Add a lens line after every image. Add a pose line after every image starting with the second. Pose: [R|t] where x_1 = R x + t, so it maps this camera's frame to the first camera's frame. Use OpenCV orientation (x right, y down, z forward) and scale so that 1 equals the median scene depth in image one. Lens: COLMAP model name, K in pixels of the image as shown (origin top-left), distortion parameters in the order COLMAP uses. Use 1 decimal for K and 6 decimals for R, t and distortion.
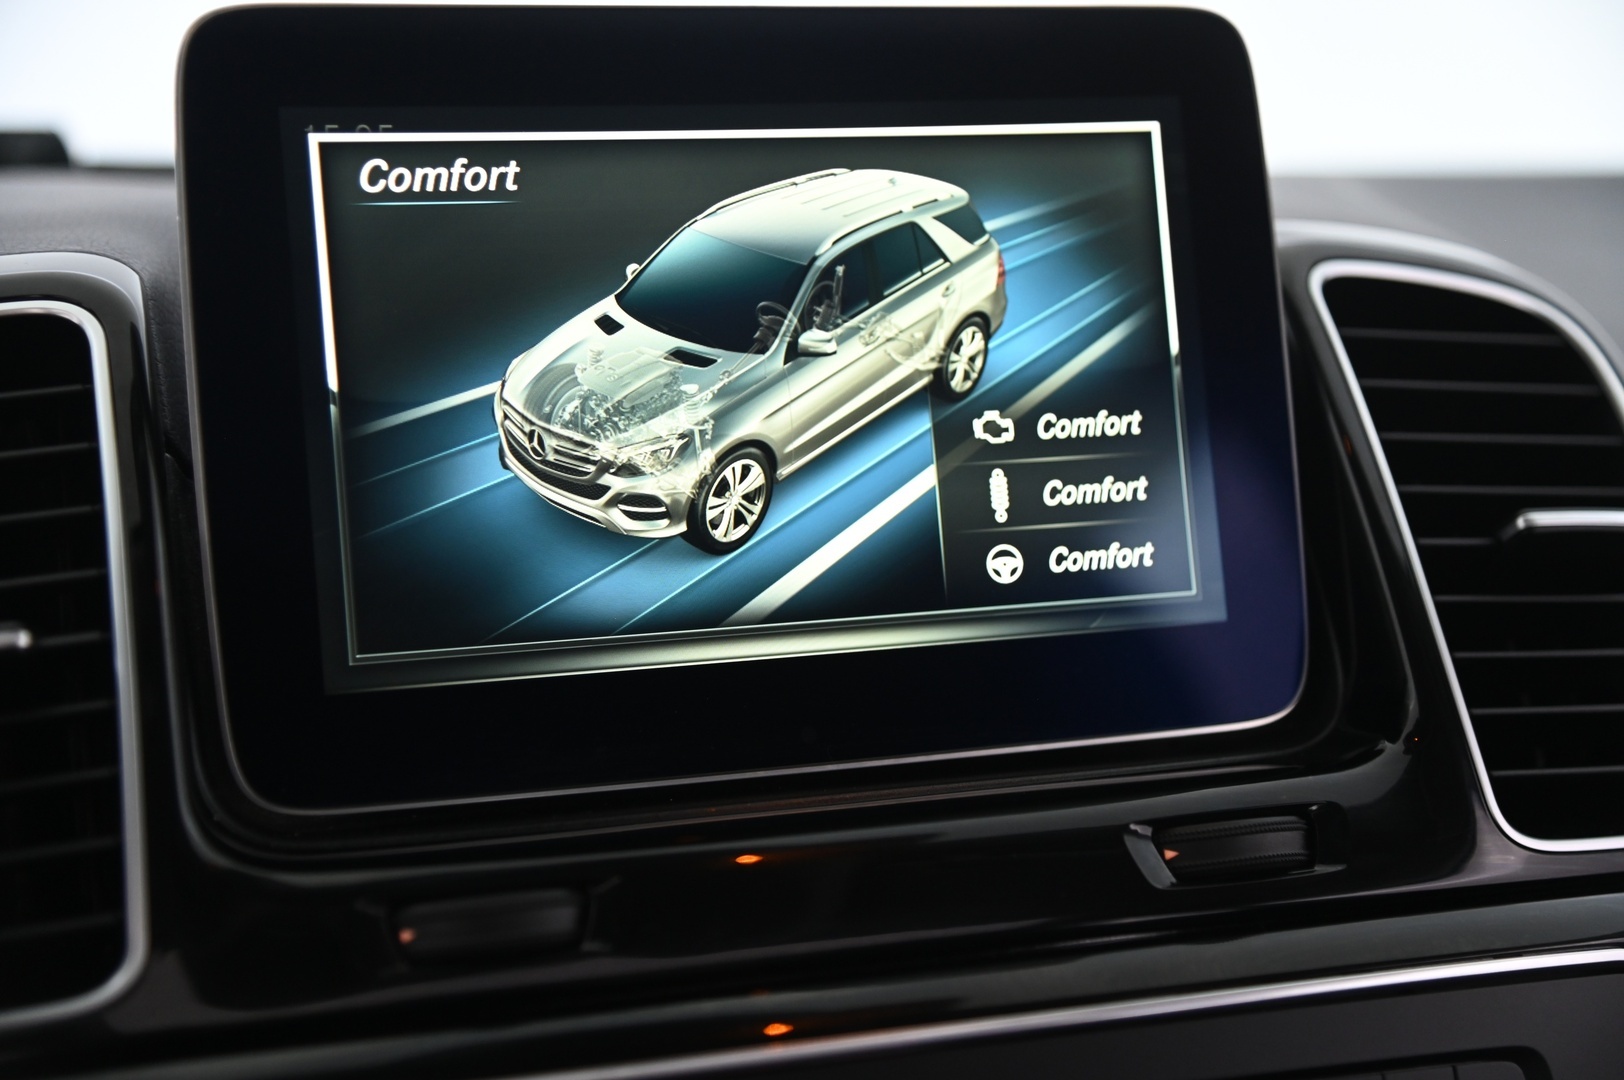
lens RADIAL K [[2727.4, 0, 812.0], [0, 2727.4, 540.0], [0, 0, 1]] dist [0.144273, -0.079378]
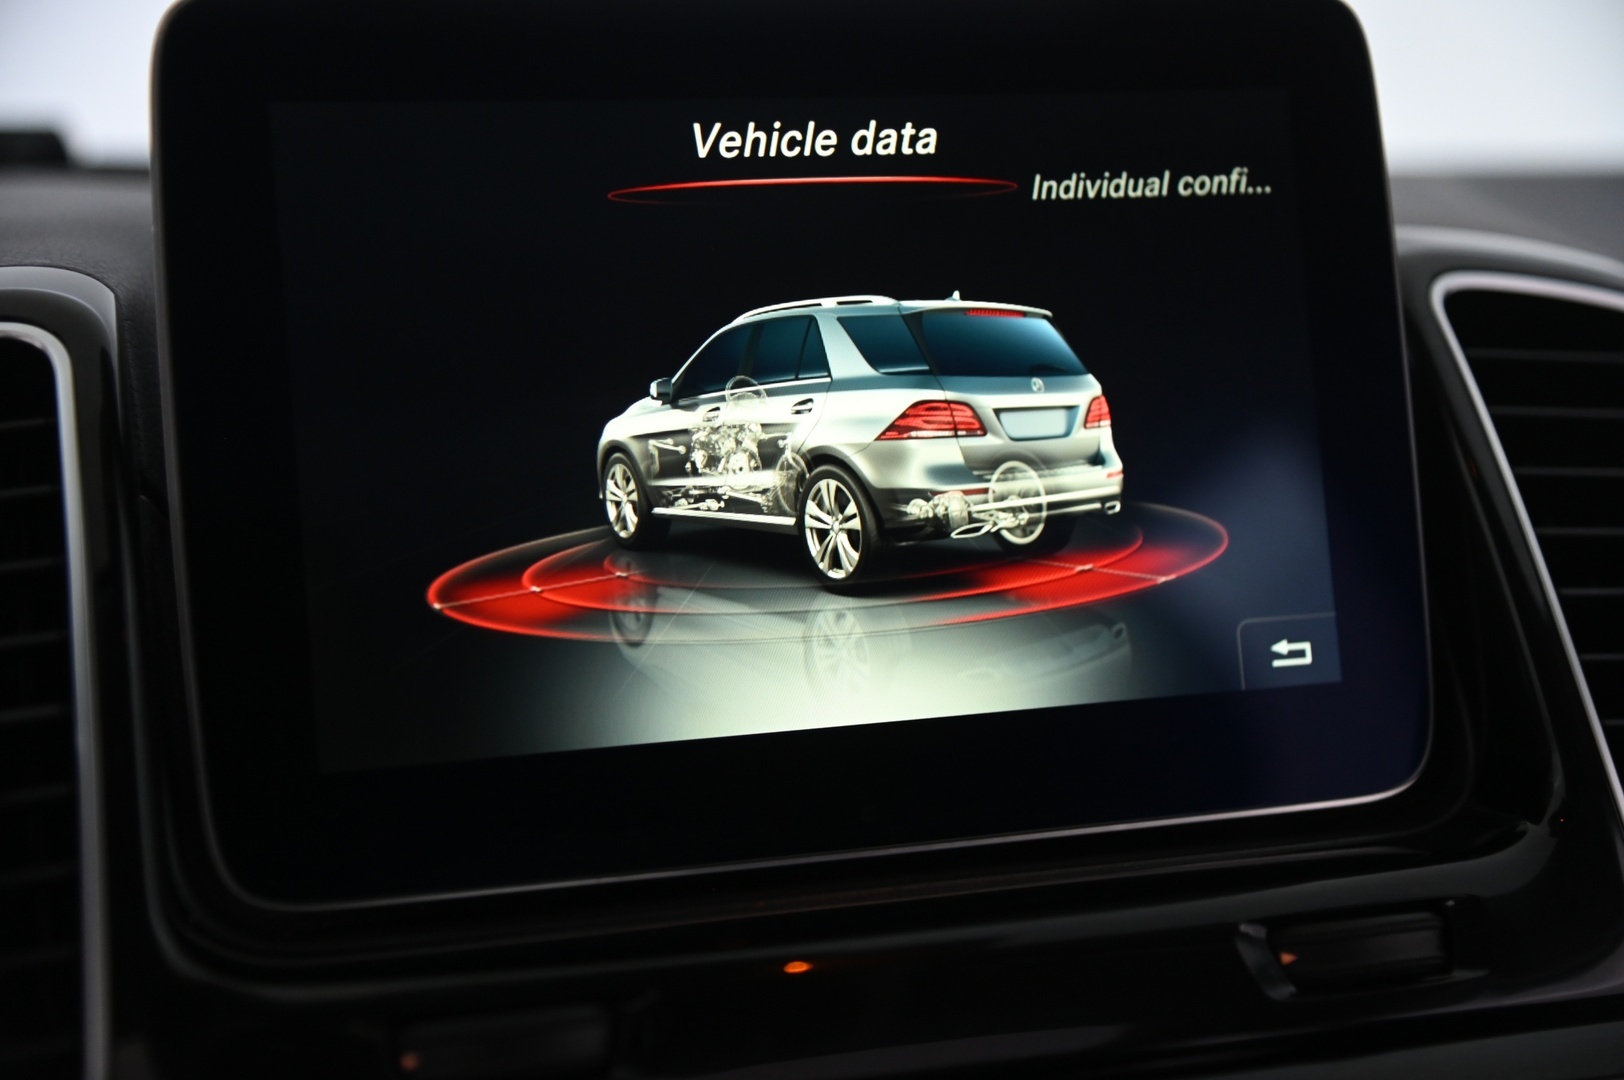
lens RADIAL K [[2727.4, 0, 812.0], [0, 2727.4, 540.0], [0, 0, 1]] dist [0.144273, -0.079378]
pose [[0.999926, 0.001092, -0.012123, -0.009442], [-0.001076, 0.999998, 0.001366, -0.018402], [0.012125, -0.001353, 0.999926, 0.120316]]
